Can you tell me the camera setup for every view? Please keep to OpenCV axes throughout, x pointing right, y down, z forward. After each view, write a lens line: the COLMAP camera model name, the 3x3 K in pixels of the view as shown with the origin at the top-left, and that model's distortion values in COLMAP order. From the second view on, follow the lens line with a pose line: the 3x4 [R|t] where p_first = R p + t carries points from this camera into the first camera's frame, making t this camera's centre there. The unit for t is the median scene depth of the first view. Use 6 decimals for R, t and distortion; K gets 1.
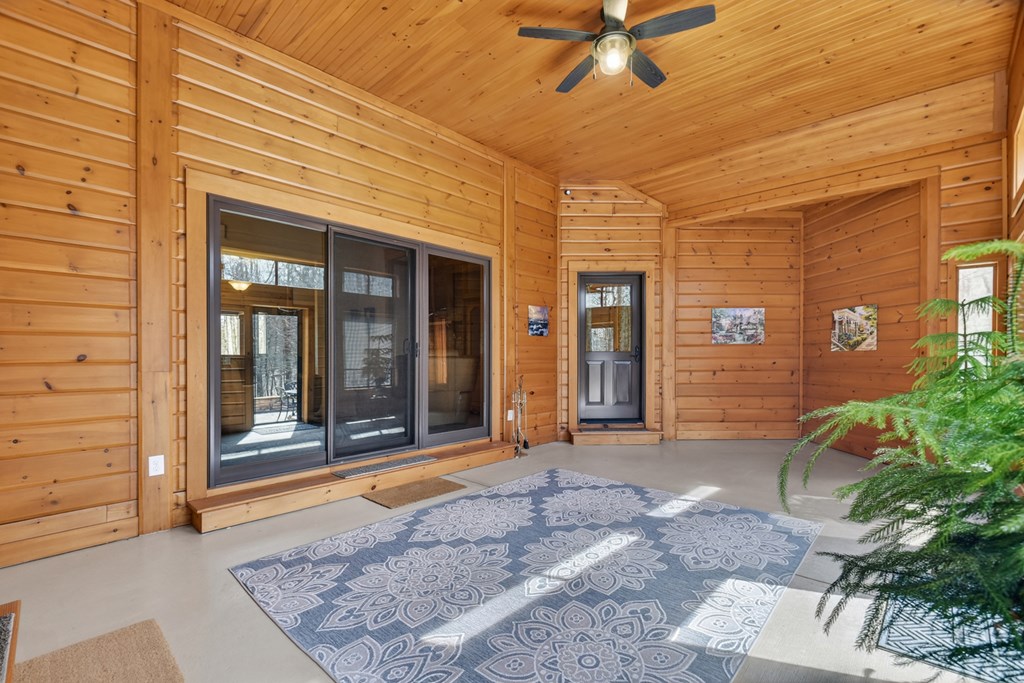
lens RADIAL K [[459.7, 0, 529.6], [0, 459.7, 358.8], [0, 0, 1]] dist [-0.014999, -0.006752]
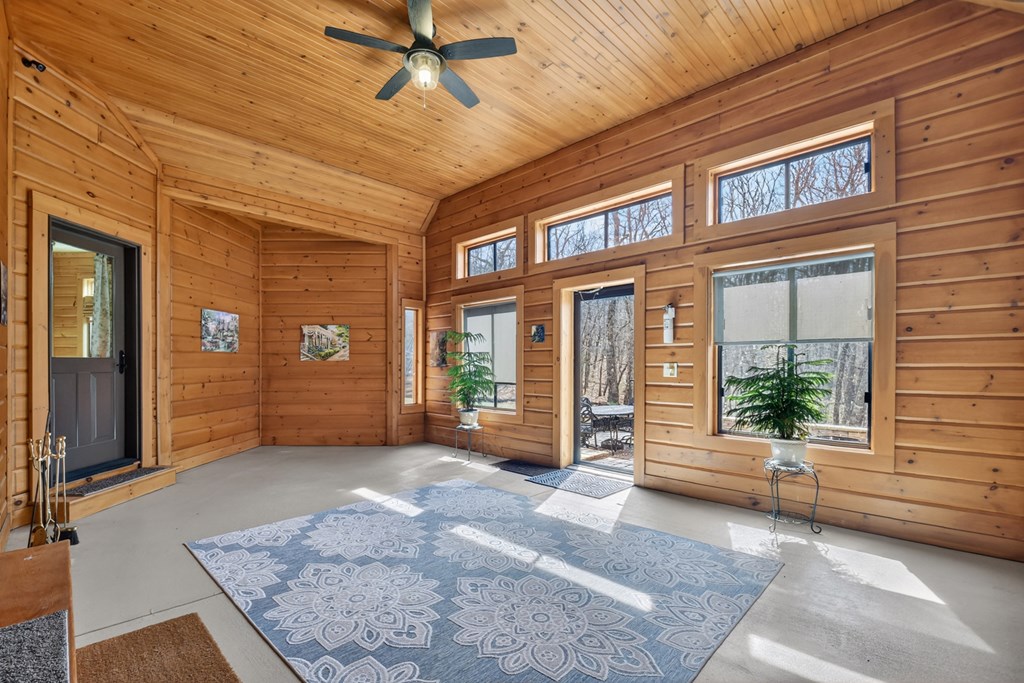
lens RADIAL K [[459.7, 0, 518.3], [0, 459.7, 367.2], [0, 0, 1]] dist [-0.014999, -0.006752]
pose [[-0.005694, -0.004949, 0.999972, -0.491024], [0.006560, 0.999966, 0.004986, -0.003015], [-0.999962, 0.006588, -0.005661, 0.471426]]
